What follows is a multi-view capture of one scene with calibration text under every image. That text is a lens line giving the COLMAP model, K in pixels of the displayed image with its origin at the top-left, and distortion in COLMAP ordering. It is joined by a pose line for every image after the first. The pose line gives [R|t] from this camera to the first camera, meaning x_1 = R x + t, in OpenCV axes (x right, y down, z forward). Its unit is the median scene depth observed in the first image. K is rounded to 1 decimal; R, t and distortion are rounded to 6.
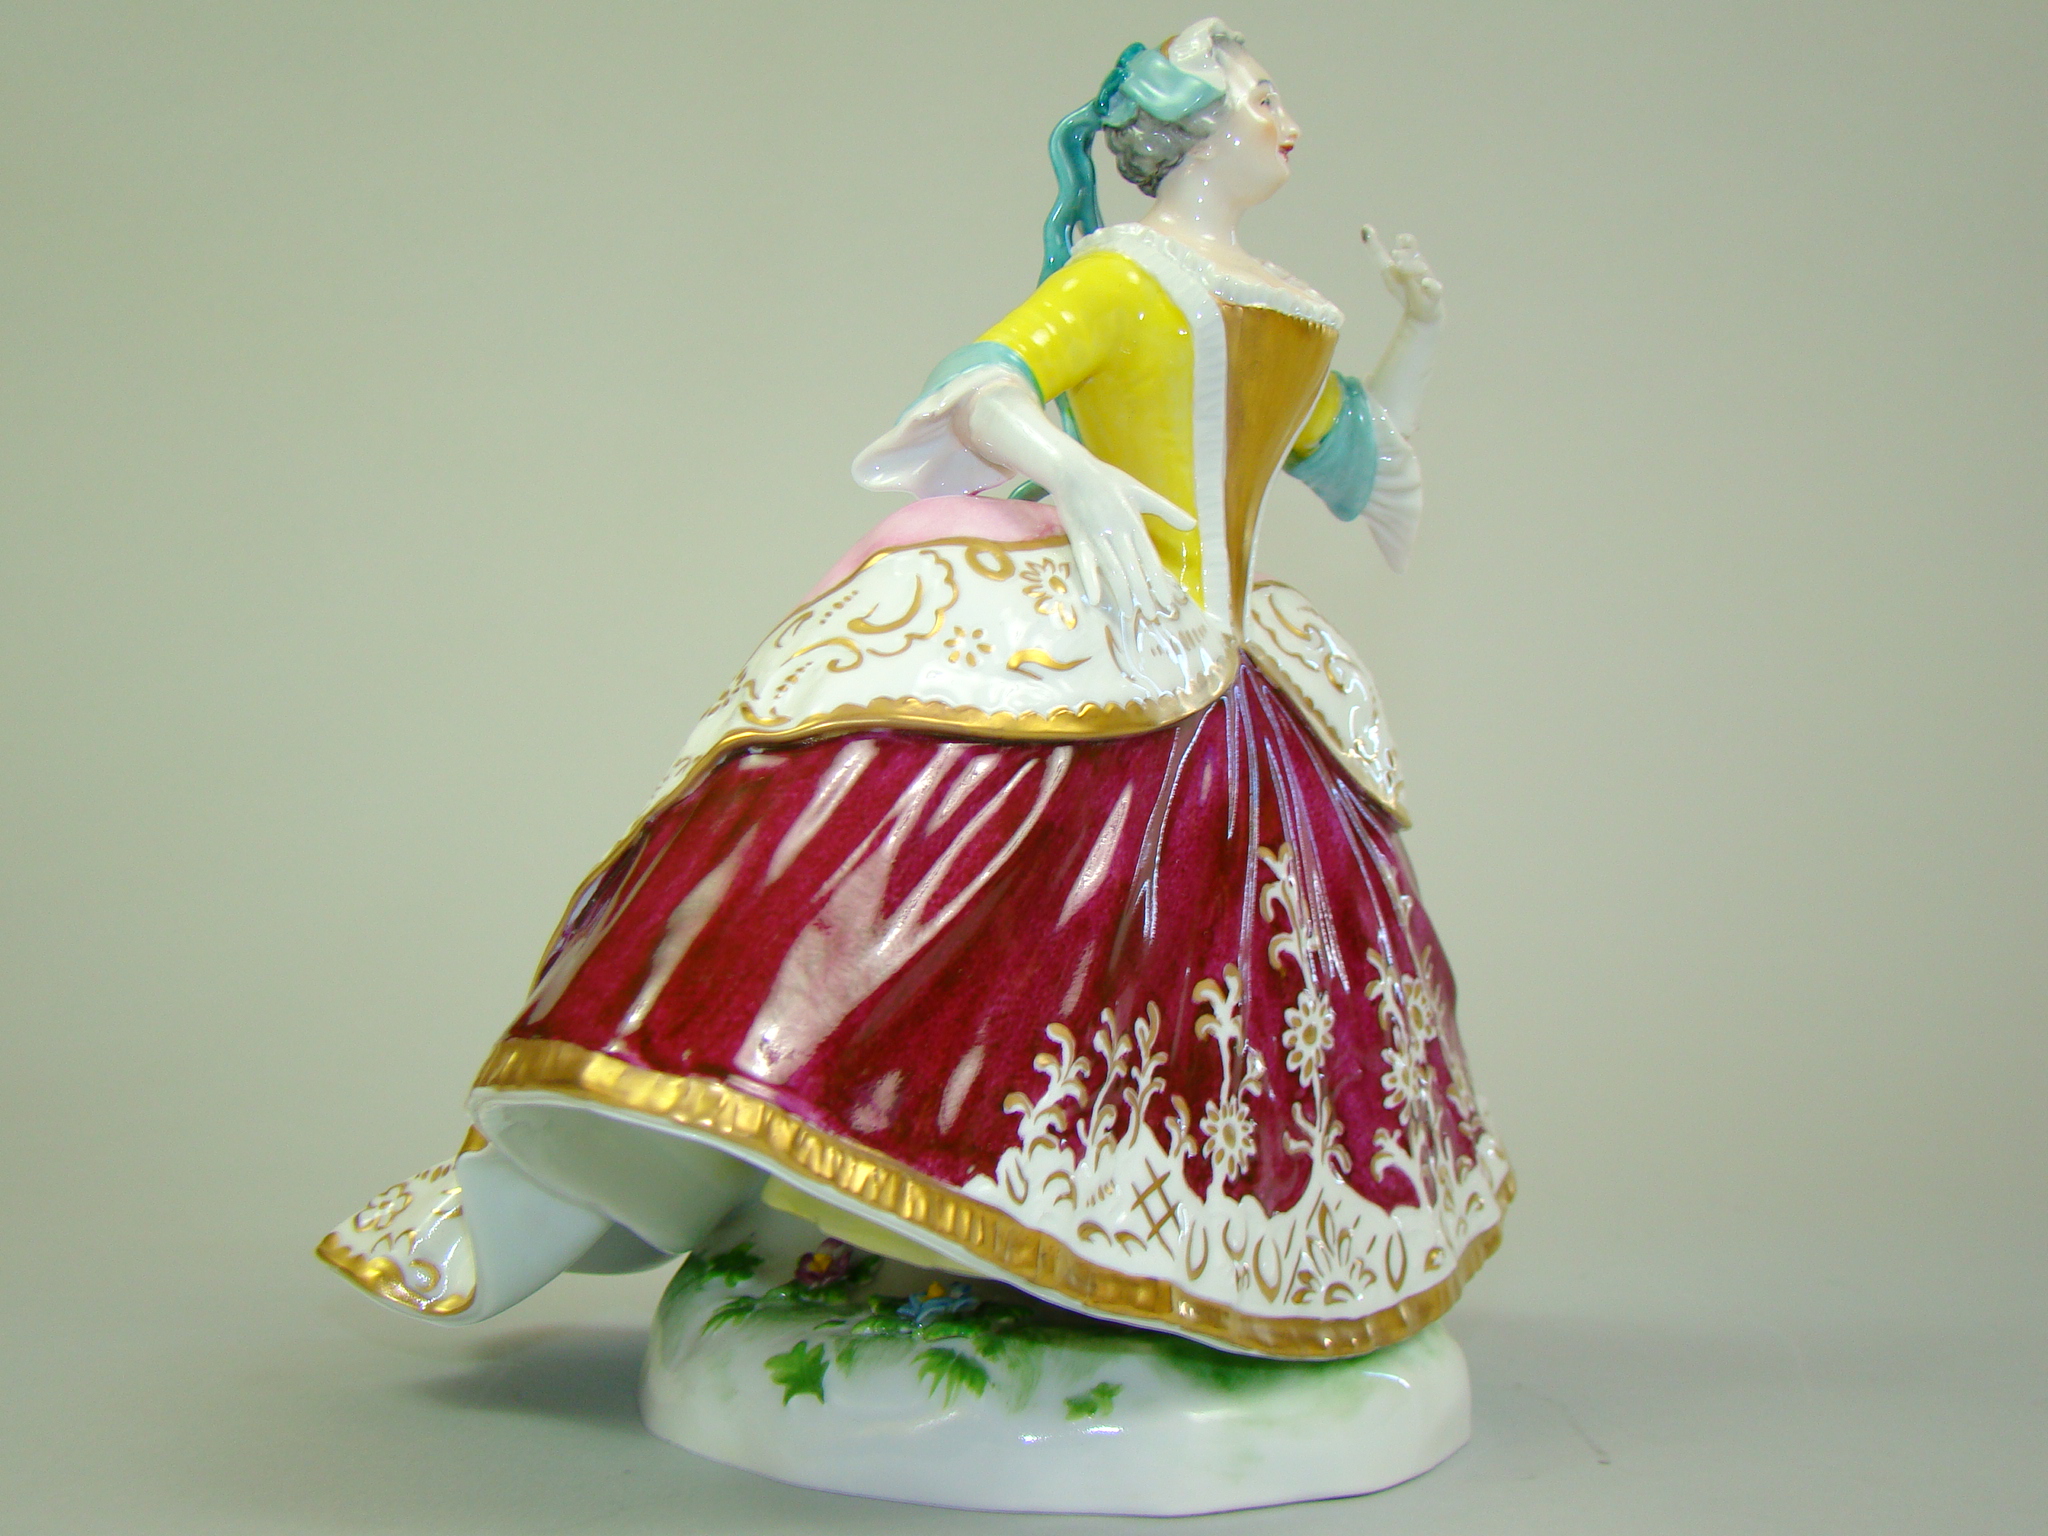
lens RADIAL K [[2289.3, 0, 1021.7], [0, 2289.3, 769.9], [0, 0, 1]] dist [-0.025806, 0.000000]
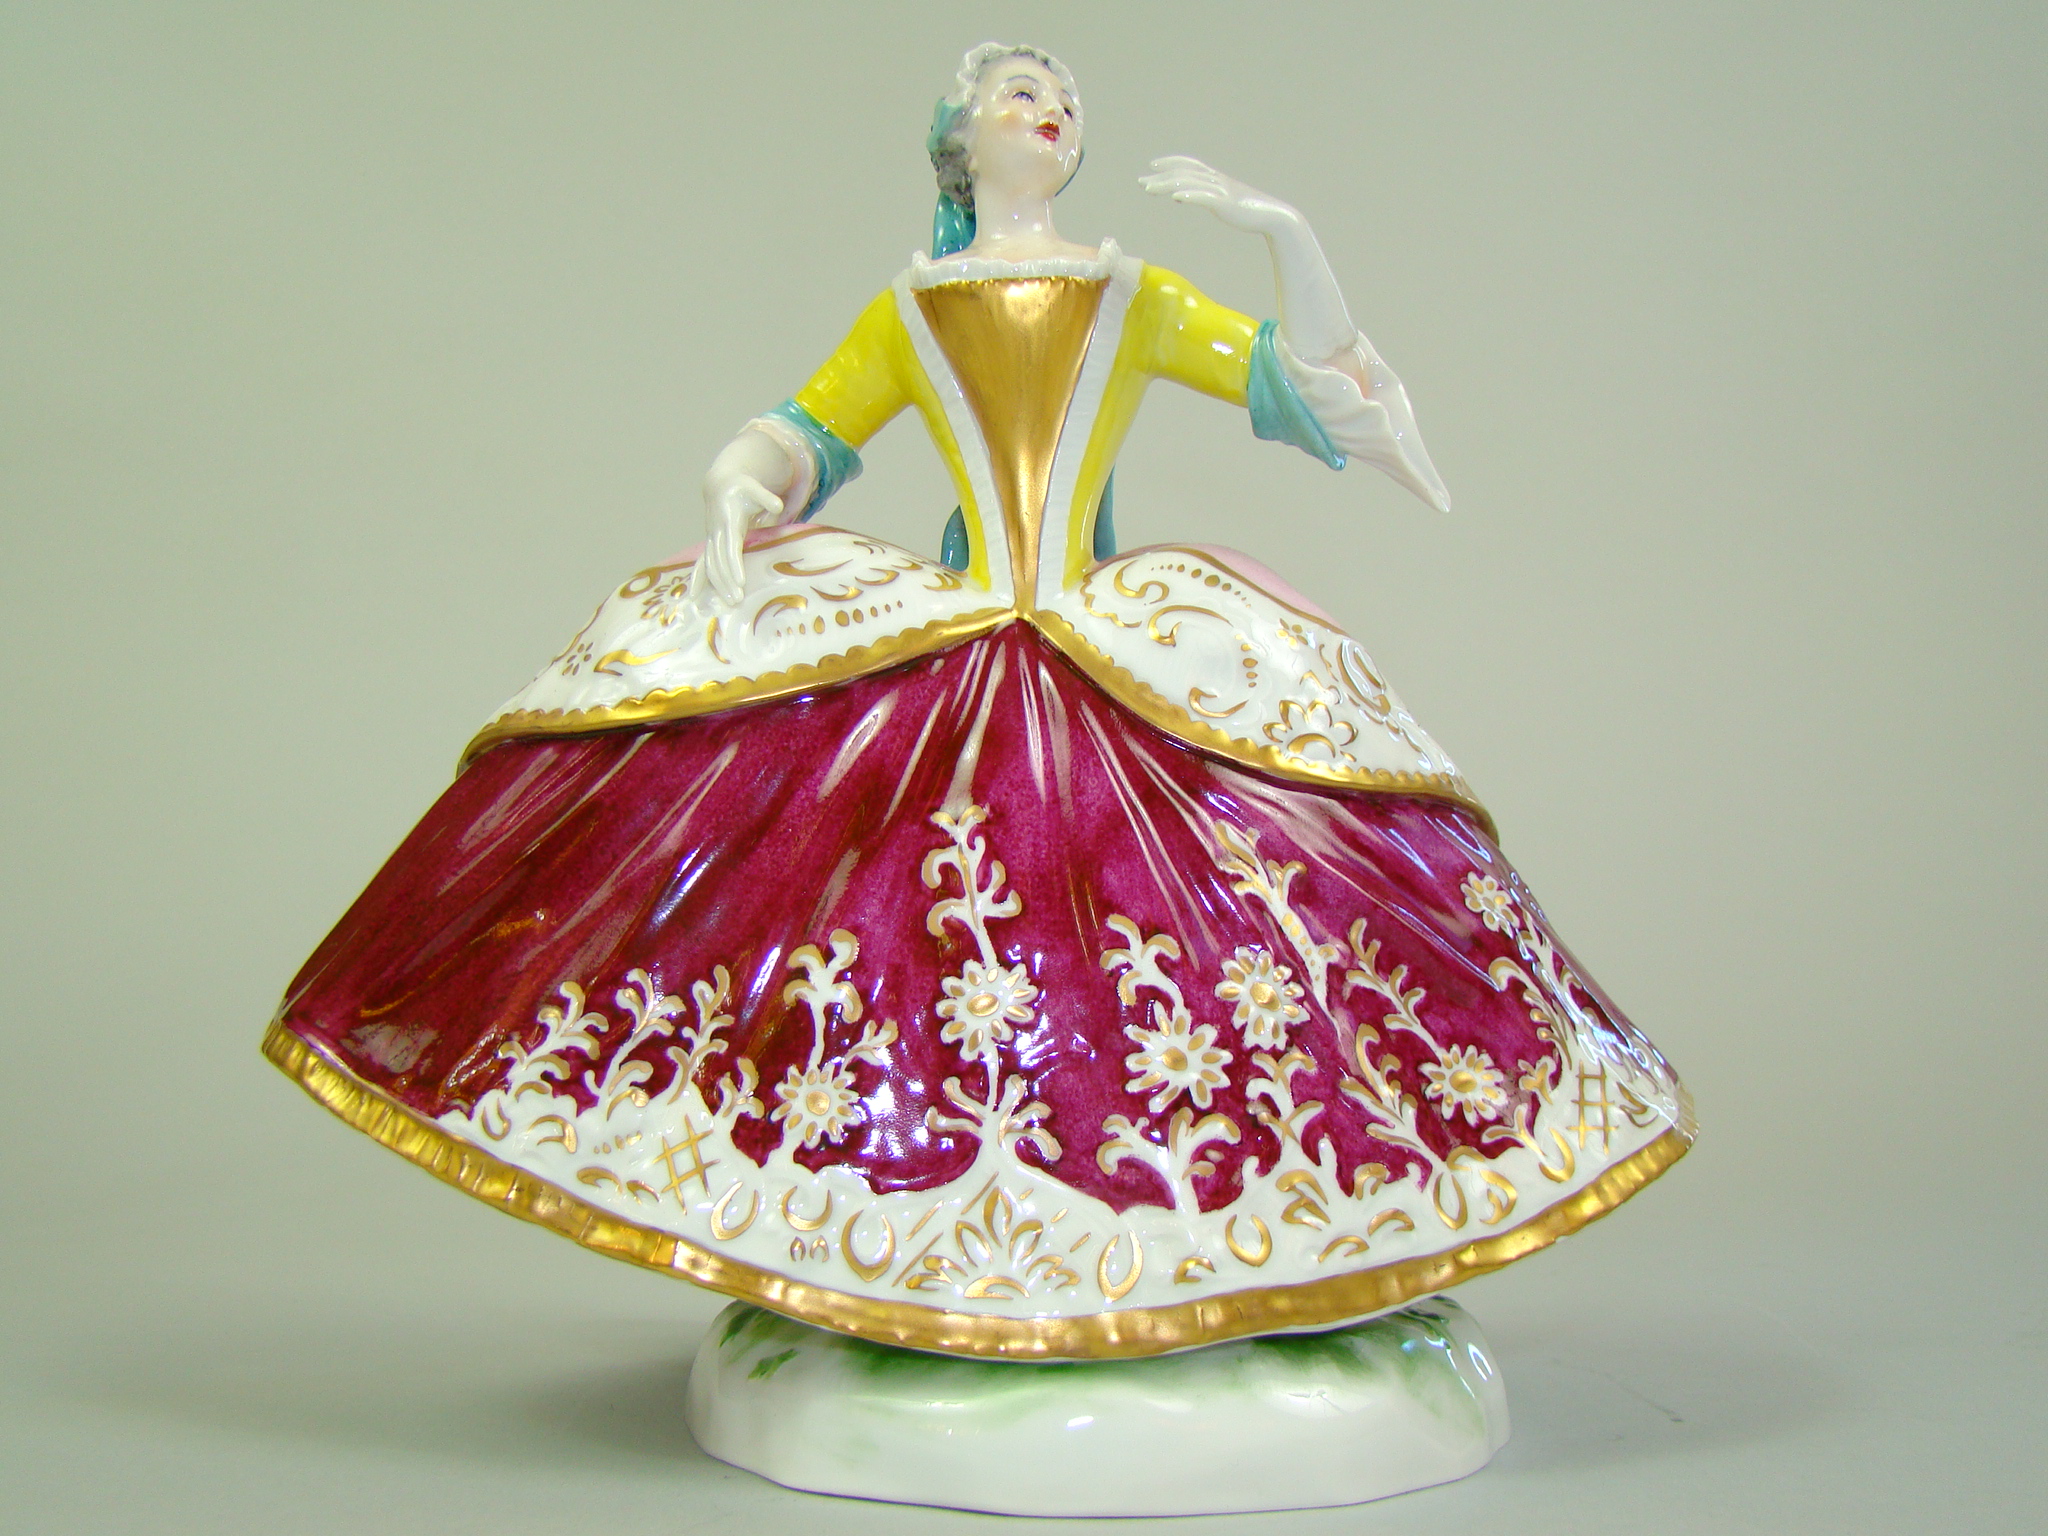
lens RADIAL K [[1795.1, 0, 1030.5], [0, 1795.1, 761.8], [0, 0, 1]] dist [-0.138961, 0.003503]
pose [[0.635654, -0.145200, -0.758196, 0.753522], [0.057851, 0.988350, -0.140776, 0.129911], [0.769803, 0.045623, 0.636649, 0.586296]]
